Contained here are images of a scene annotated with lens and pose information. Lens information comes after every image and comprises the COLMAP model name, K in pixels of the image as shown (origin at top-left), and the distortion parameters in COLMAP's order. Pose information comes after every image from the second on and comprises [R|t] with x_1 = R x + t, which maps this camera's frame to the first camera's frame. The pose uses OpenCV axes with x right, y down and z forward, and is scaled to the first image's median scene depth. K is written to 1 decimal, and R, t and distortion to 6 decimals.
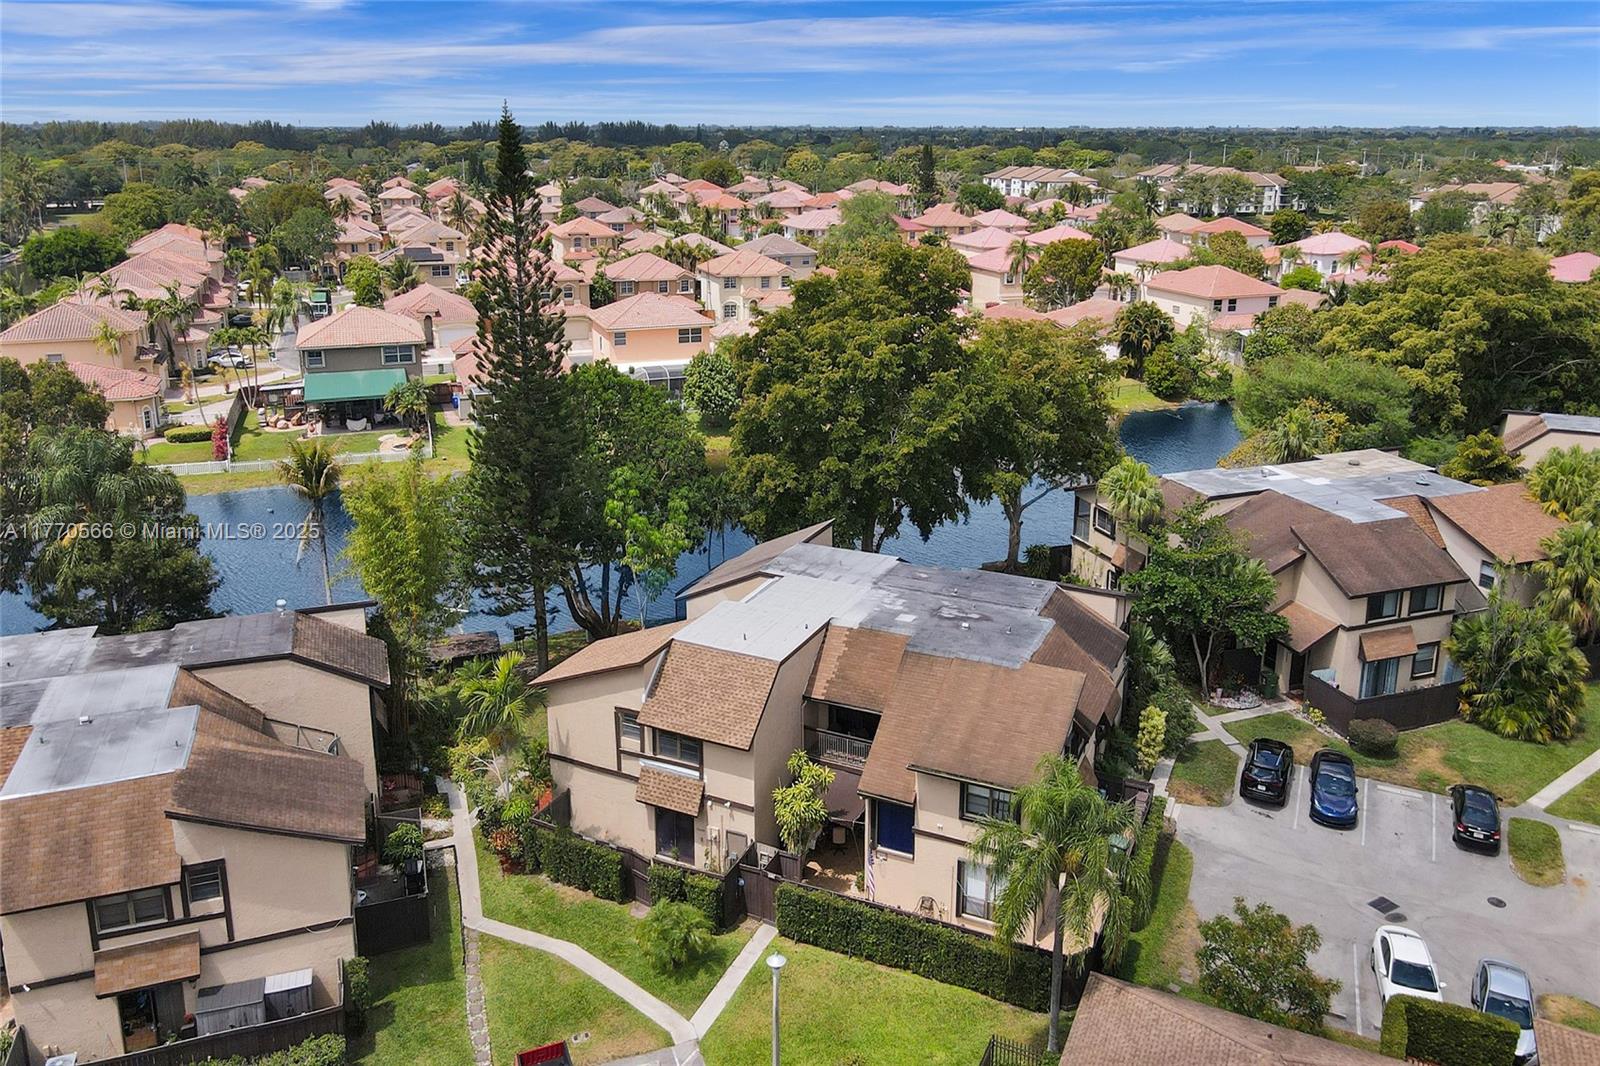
lens RADIAL K [[1136.5, 0, 800.0], [0, 1136.5, 533.0], [0, 0, 1]] dist [-0.000029, 0.004790]
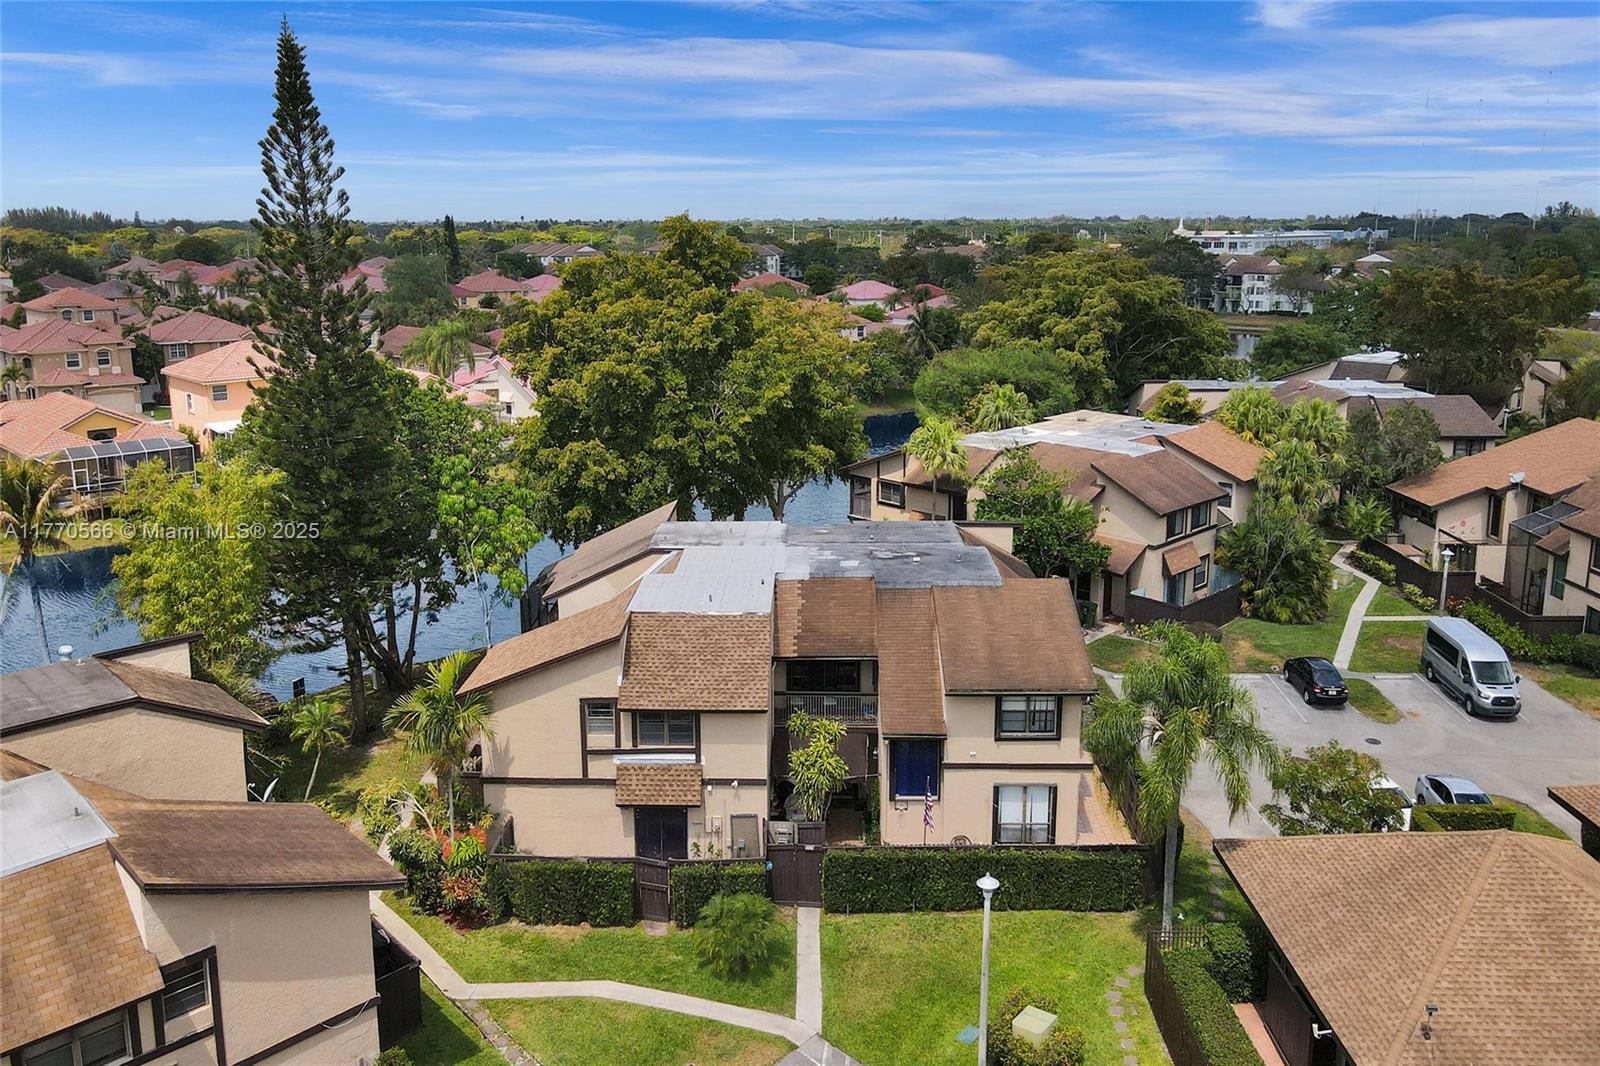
lens RADIAL K [[1136.5, 0, 800.0], [0, 1136.5, 533.0], [0, 0, 1]] dist [-0.000029, 0.004790]
pose [[0.916453, -0.108792, 0.385068, -0.319000], [0.133022, 0.990431, -0.036766, 0.082650], [-0.377383, 0.084917, 0.922156, 0.149656]]
